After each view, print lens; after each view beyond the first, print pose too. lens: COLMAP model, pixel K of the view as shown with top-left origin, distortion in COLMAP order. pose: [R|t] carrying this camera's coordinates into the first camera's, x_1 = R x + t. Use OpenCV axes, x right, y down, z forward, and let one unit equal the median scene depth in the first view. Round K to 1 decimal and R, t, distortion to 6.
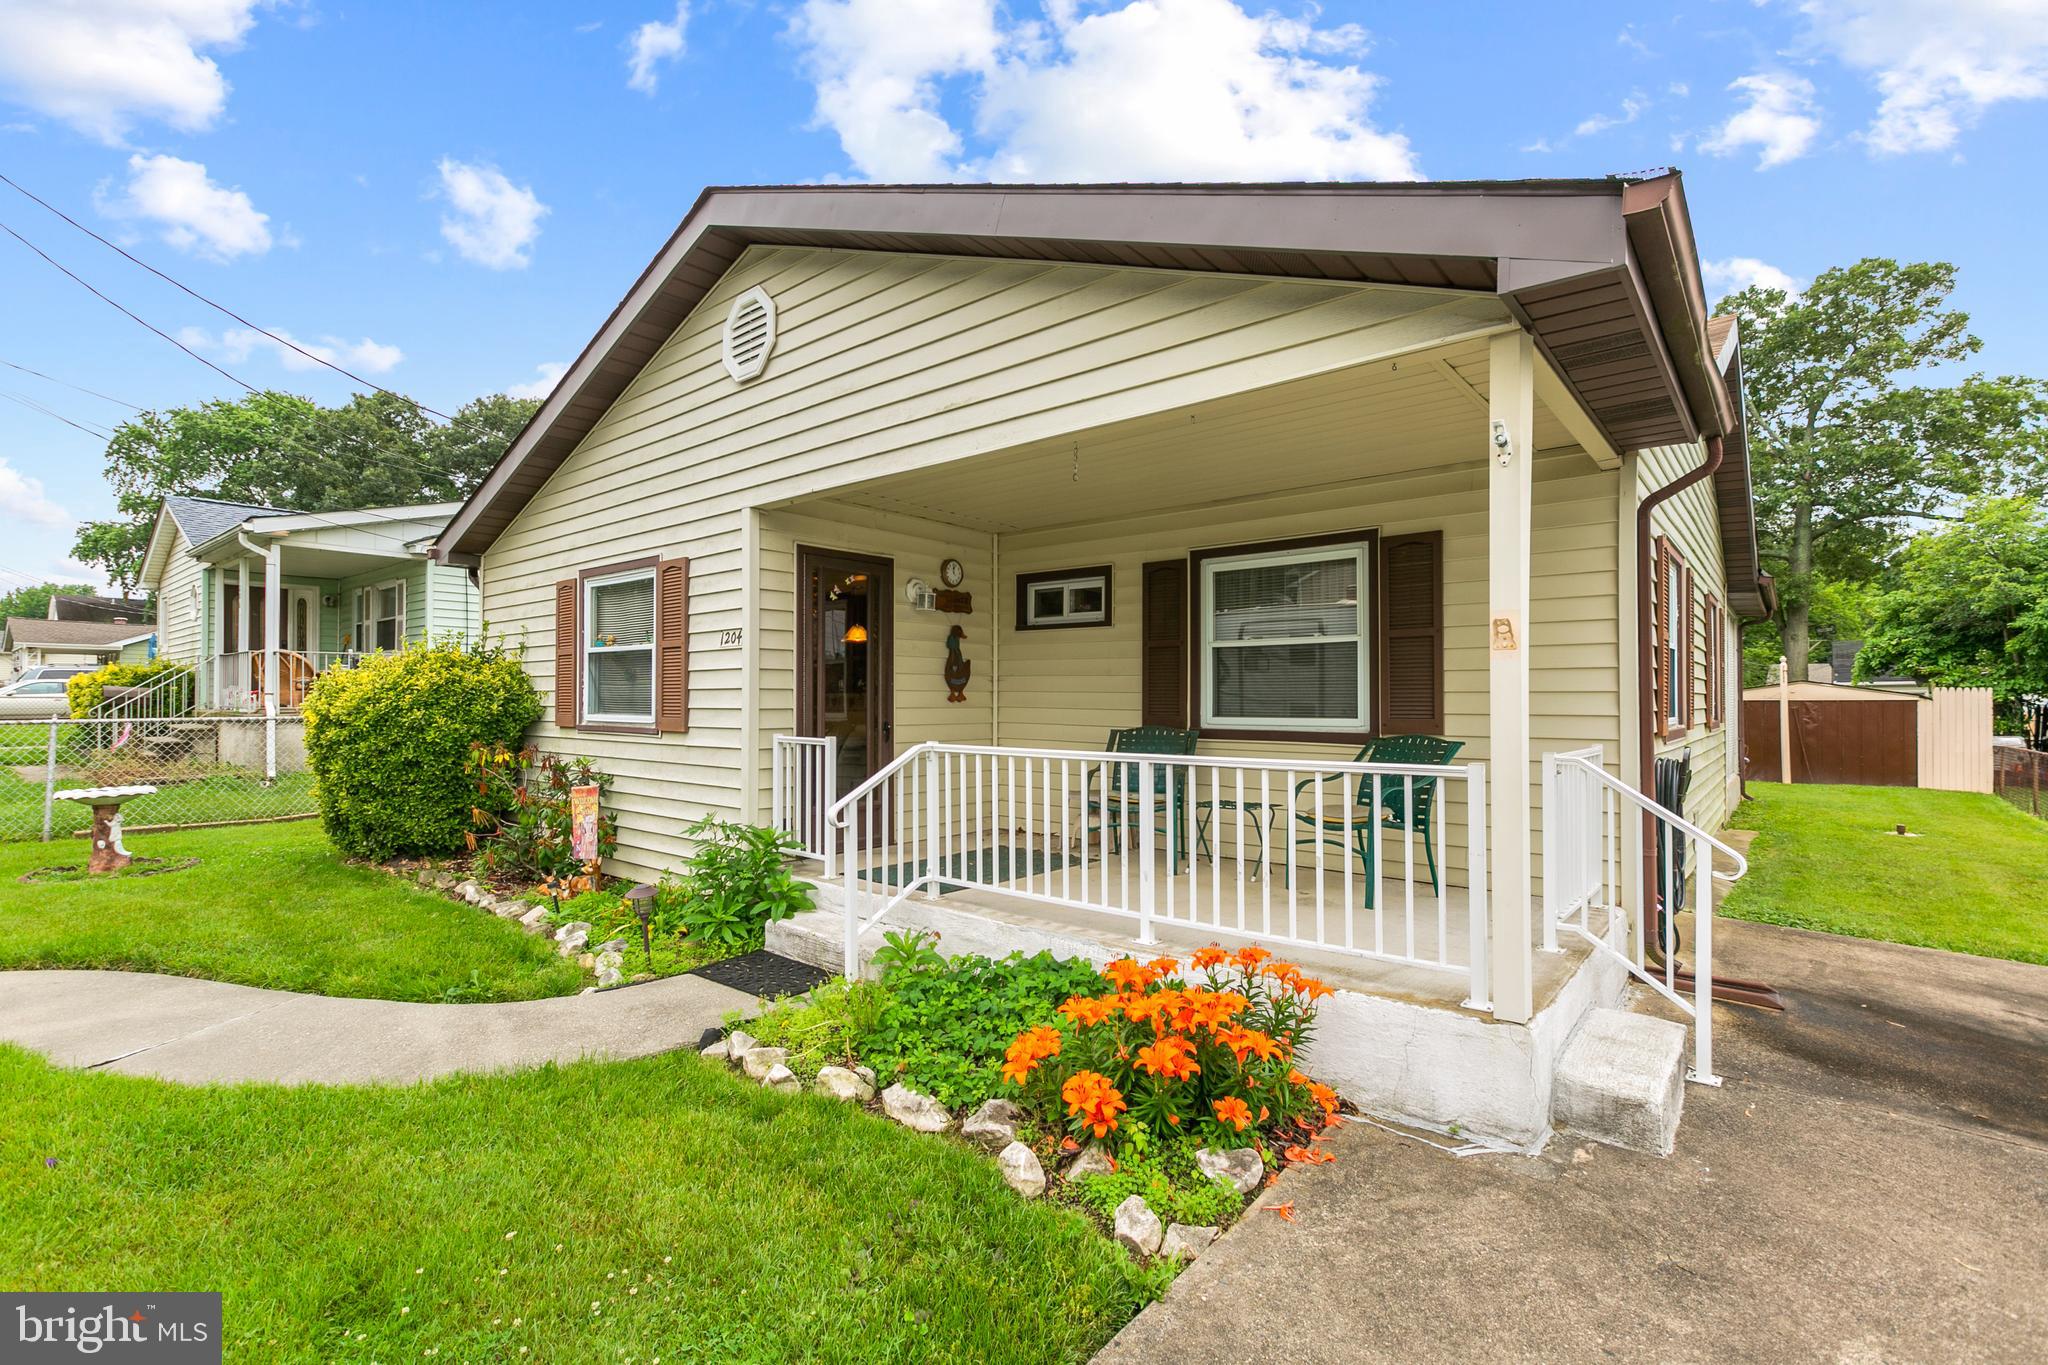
lens RADIAL K [[920.5, 0, 1003.6], [0, 920.5, 689.6], [0, 0, 1]] dist [0.000444, -0.000303]
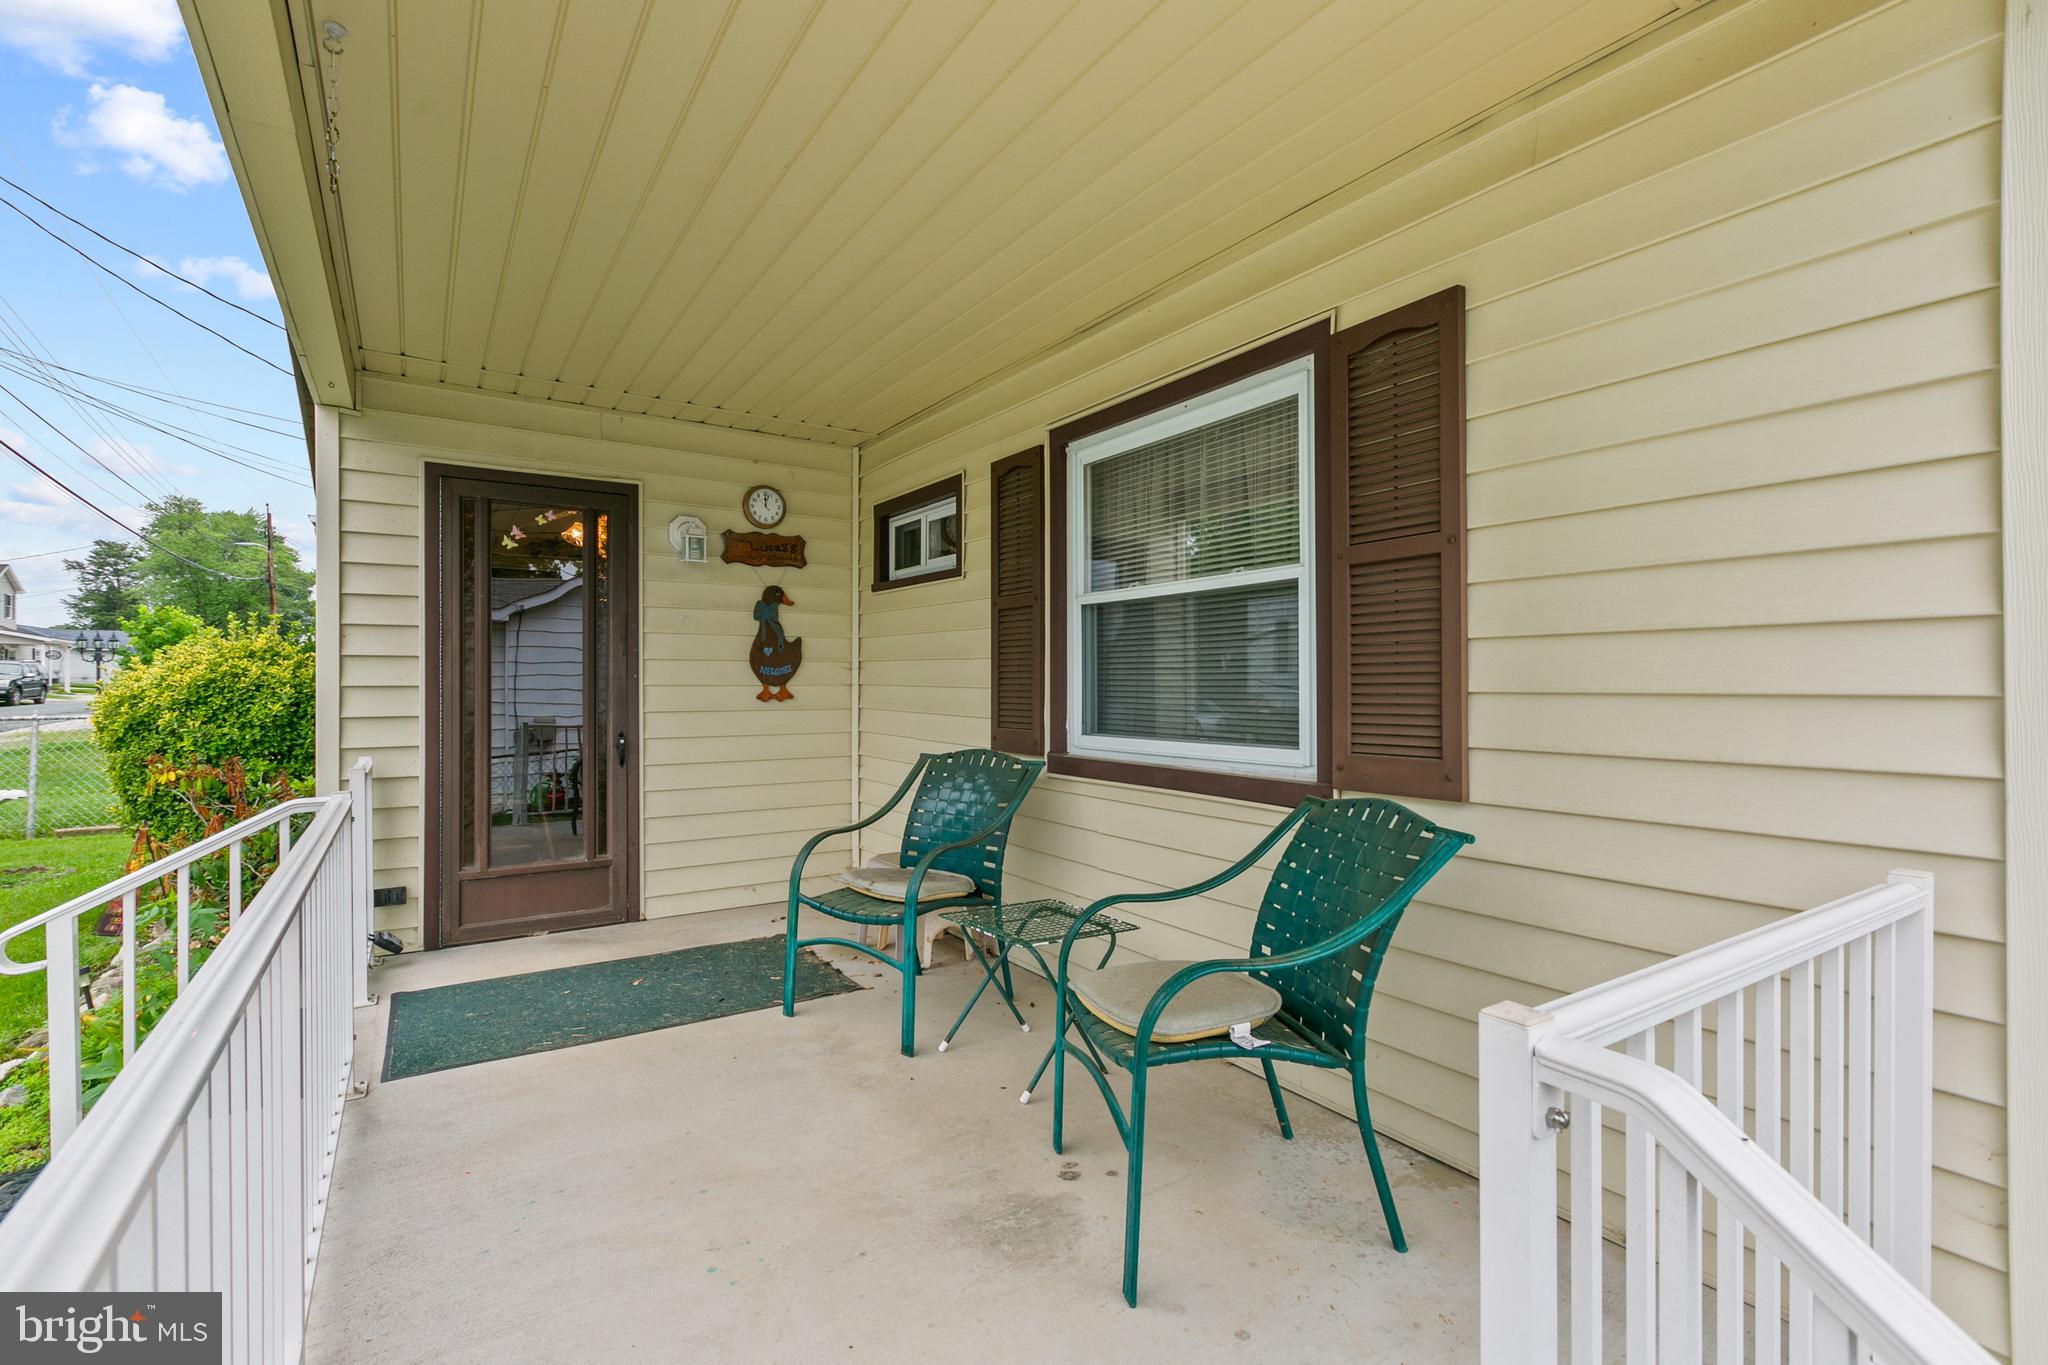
lens RADIAL K [[920.5, 0, 999.3], [0, 920.5, 684.6], [0, 0, 1]] dist [0.000444, -0.000303]
pose [[0.960346, -0.004281, -0.278778, 0.294964], [0.007519, 0.999916, 0.010547, -0.004697], [0.278709, -0.012225, 0.960298, 0.418939]]
